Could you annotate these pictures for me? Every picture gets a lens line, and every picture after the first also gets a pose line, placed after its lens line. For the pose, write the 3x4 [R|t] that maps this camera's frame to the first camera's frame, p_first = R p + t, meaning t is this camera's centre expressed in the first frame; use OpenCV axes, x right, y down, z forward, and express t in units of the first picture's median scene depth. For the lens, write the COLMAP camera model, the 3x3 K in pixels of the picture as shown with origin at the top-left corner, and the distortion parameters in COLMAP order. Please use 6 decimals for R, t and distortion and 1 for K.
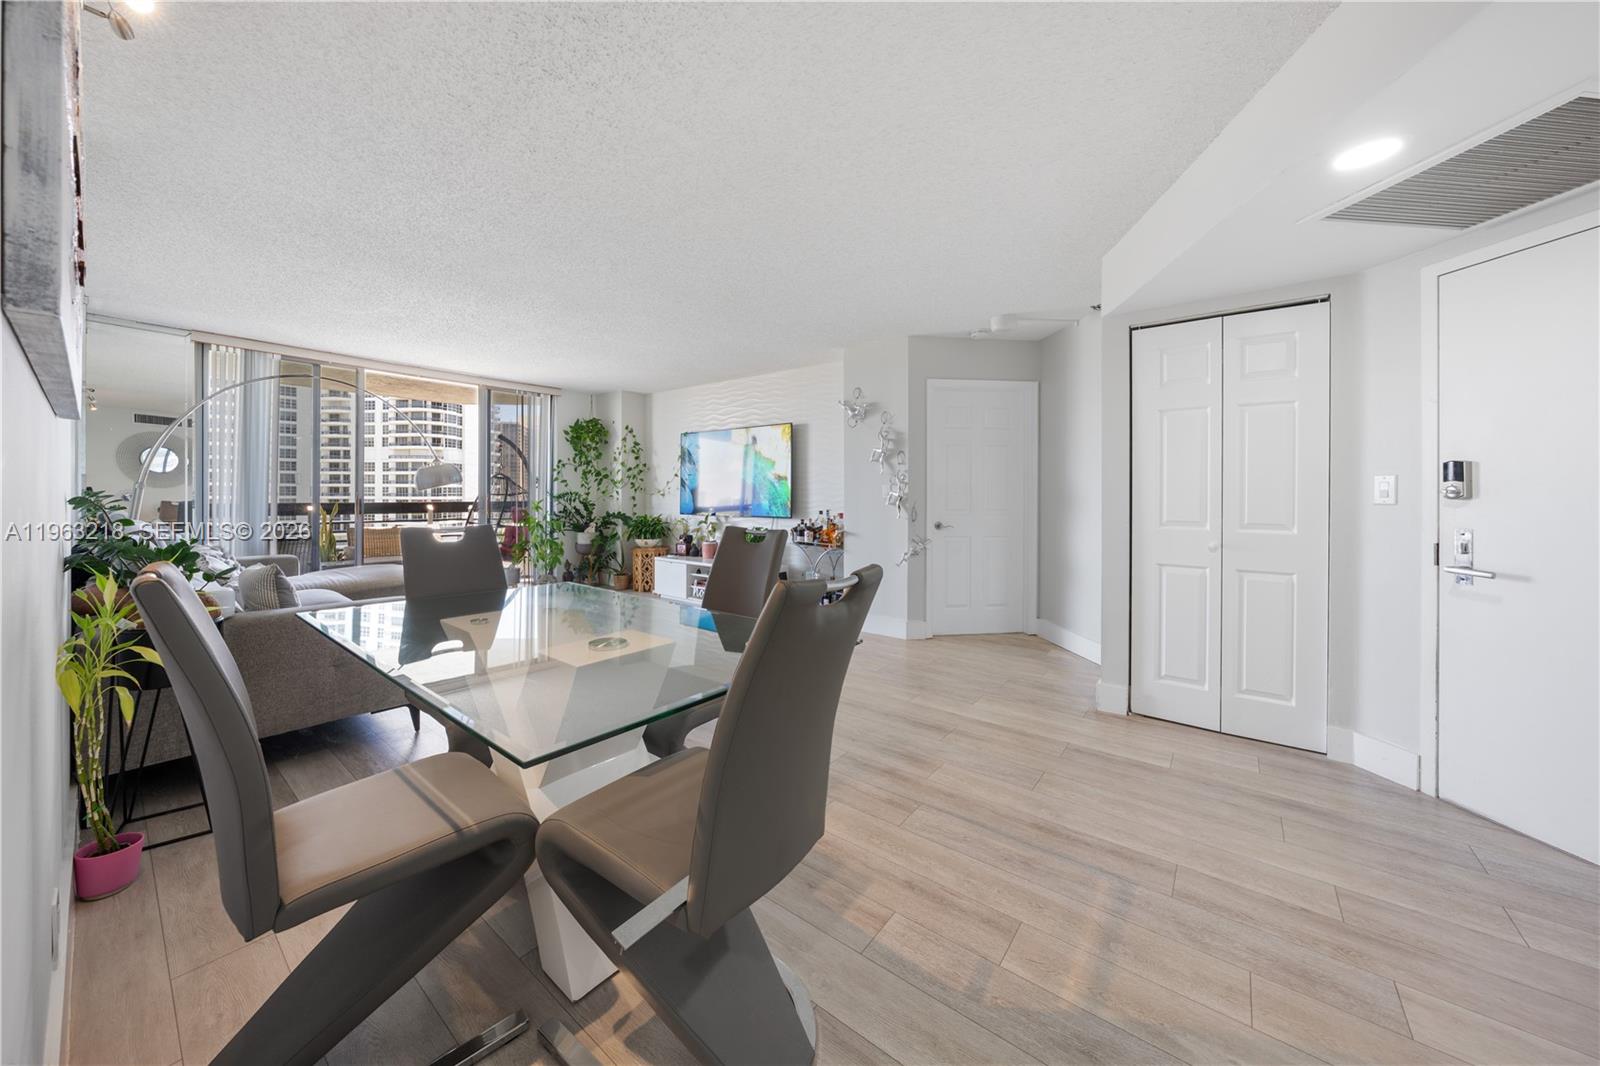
lens RADIAL K [[544.3, 0, 800.0], [0, 544.3, 505.4], [0, 0, 1]] dist [-0.001259, -0.000026]
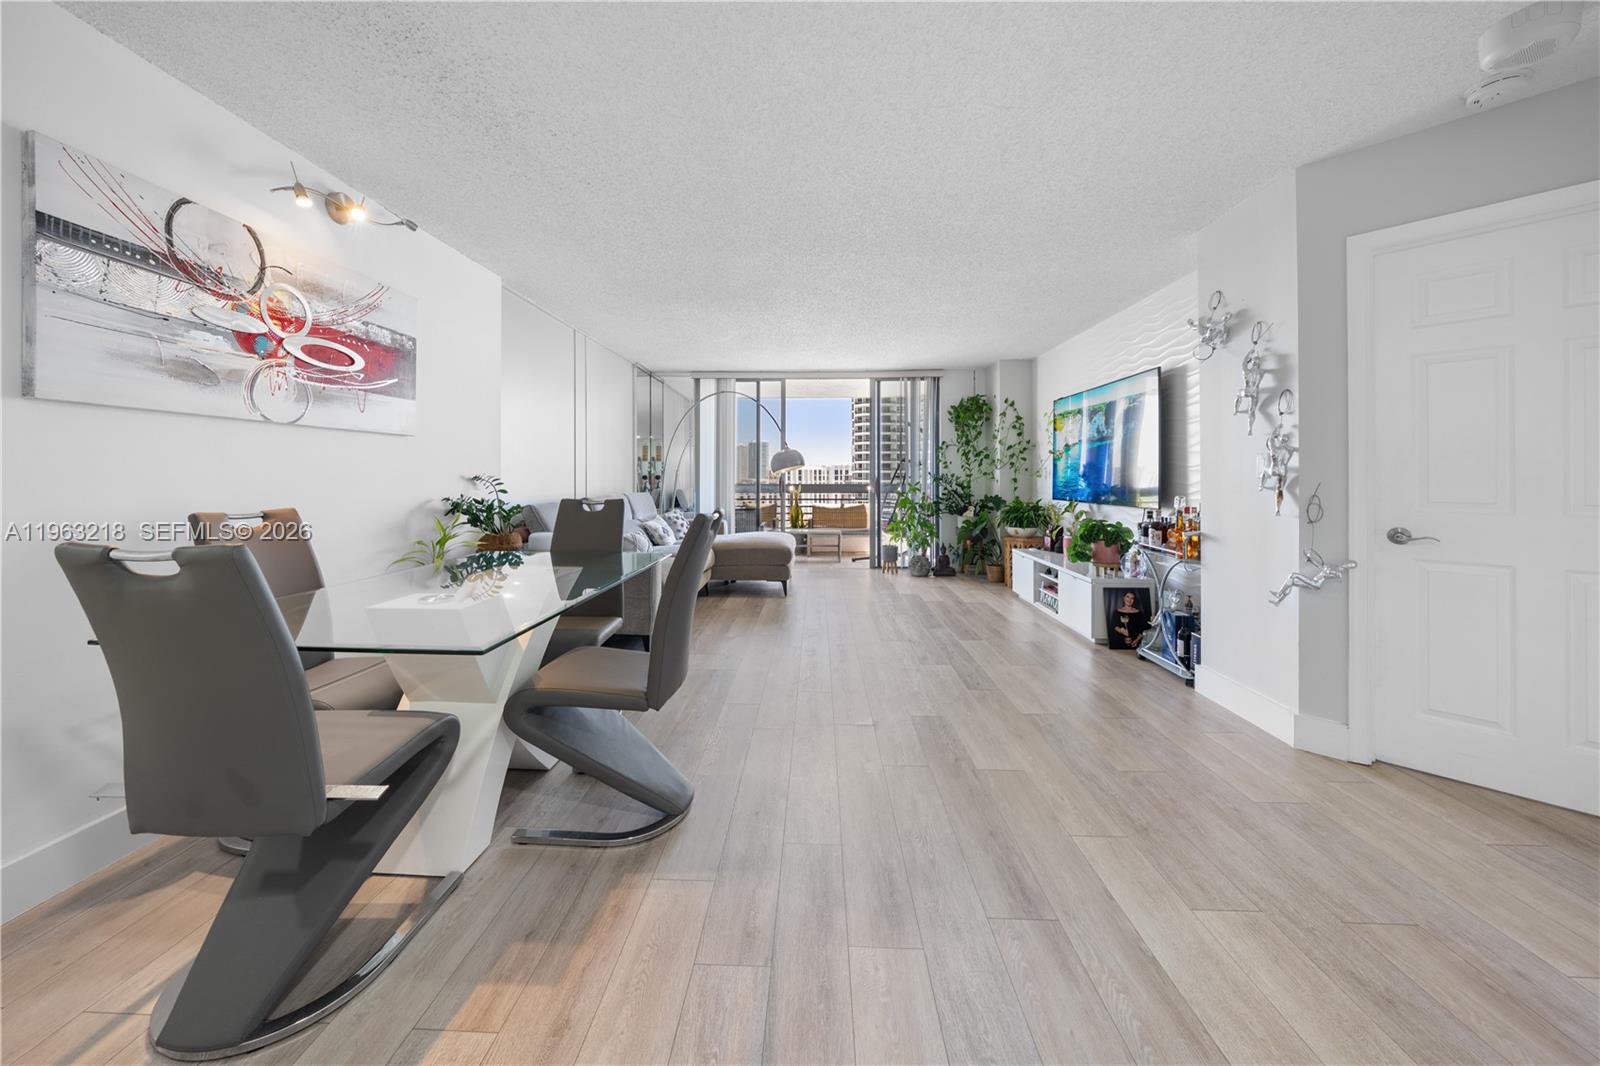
lens RADIAL K [[557.1, 0, 796.1], [0, 557.1, 487.1], [0, 0, 1]] dist [-0.001673, -0.000071]
pose [[0.587697, 0.006783, -0.809053, 0.318496], [-0.008199, 0.999963, 0.002427, -0.001867], [0.809040, 0.005207, 0.587731, 0.272389]]
